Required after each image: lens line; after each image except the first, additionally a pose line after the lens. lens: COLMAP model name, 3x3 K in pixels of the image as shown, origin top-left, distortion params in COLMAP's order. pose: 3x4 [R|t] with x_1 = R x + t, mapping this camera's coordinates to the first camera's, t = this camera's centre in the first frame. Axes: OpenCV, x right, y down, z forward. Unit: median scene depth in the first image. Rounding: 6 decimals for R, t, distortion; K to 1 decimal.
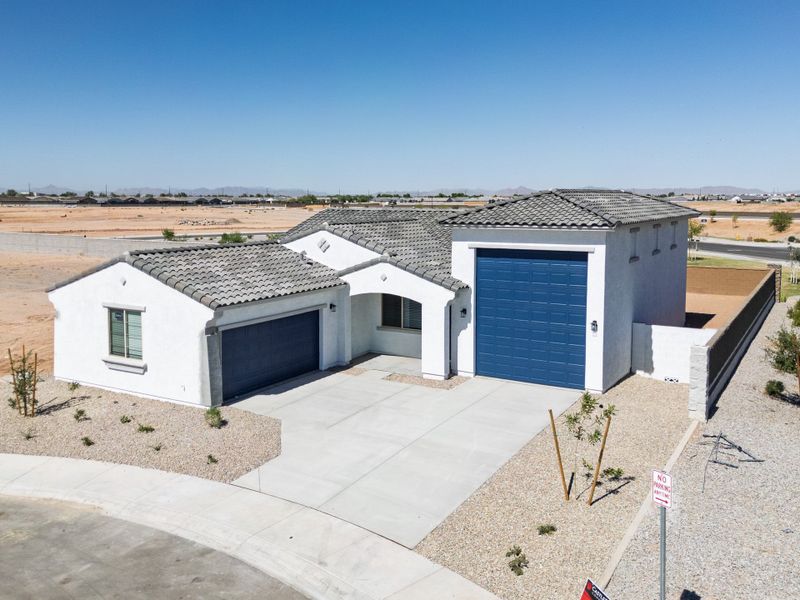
lens RADIAL K [[666.4, 0, 401.7], [0, 666.4, 249.1], [0, 0, 1]] dist [0.059037, -0.044413]
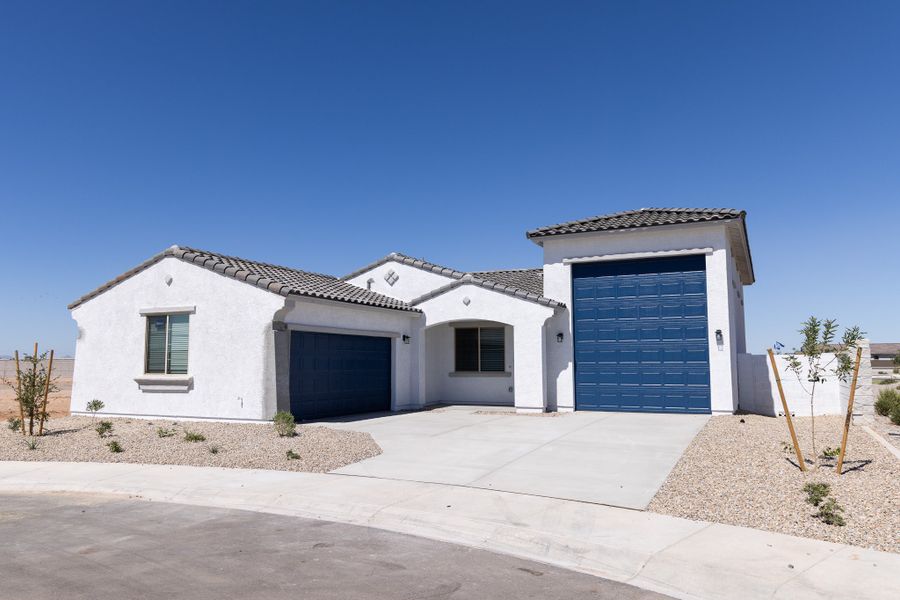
lens RADIAL K [[613.3, 0, 449.5], [0, 613.3, 299.3], [0, 0, 1]] dist [0.012053, 0.000267]
pose [[0.997109, 0.001699, 0.075964, -0.124473], [0.011127, 0.985706, -0.168110, 0.197723], [-0.075164, 0.168469, 0.982837, 0.230393]]
